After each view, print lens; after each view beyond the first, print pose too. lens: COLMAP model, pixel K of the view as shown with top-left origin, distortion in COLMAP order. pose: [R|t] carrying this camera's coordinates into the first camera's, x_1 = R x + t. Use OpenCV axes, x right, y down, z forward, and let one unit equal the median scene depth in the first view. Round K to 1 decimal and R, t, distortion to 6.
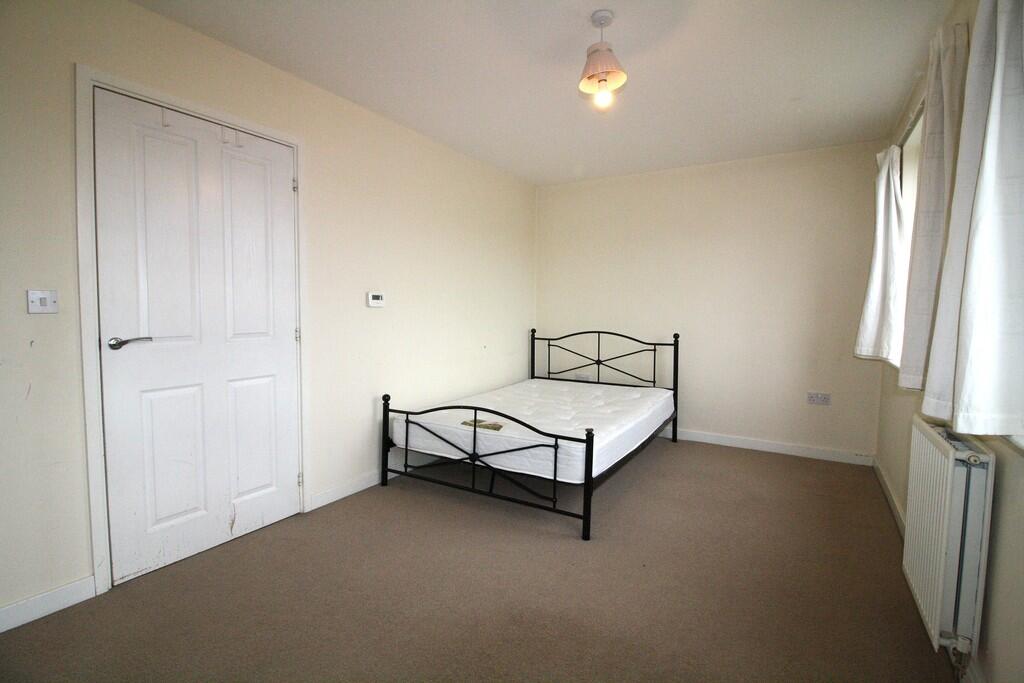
lens RADIAL K [[461.4, 0, 512.0], [0, 461.4, 341.5], [0, 0, 1]] dist [0.000624, 0.000035]
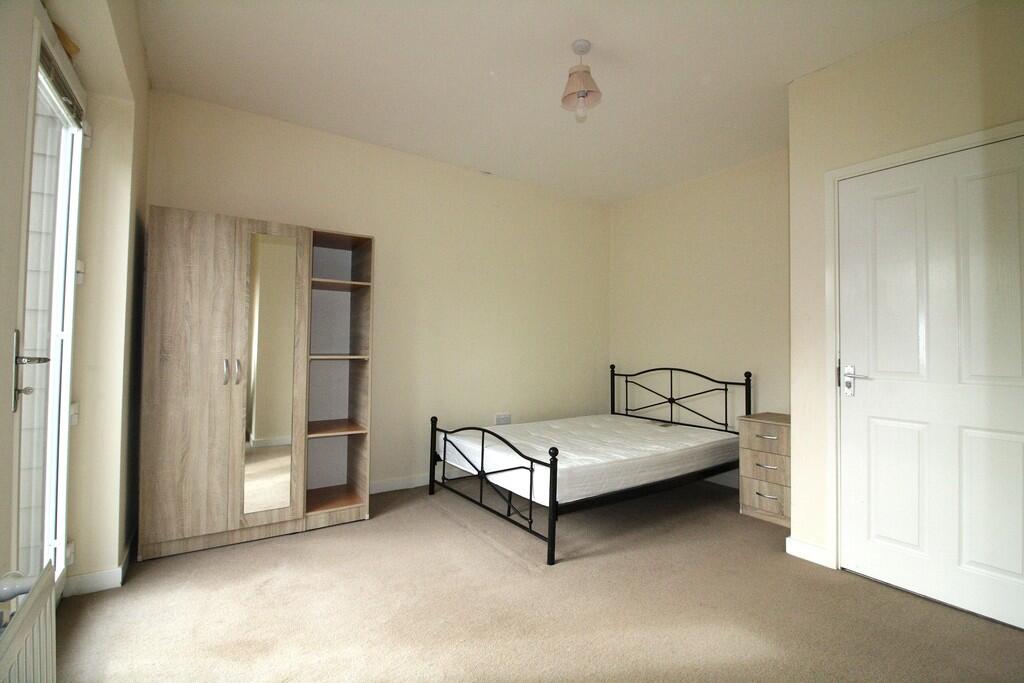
lens RADIAL K [[461.4, 0, 512.0], [0, 461.4, 341.5], [0, 0, 1]] dist [0.000624, 0.000035]
pose [[0.916694, -0.000681, -0.399590, 0.292945], [-0.033685, 0.996308, -0.078972, 0.010401], [0.398168, 0.085853, 0.913286, -0.015414]]
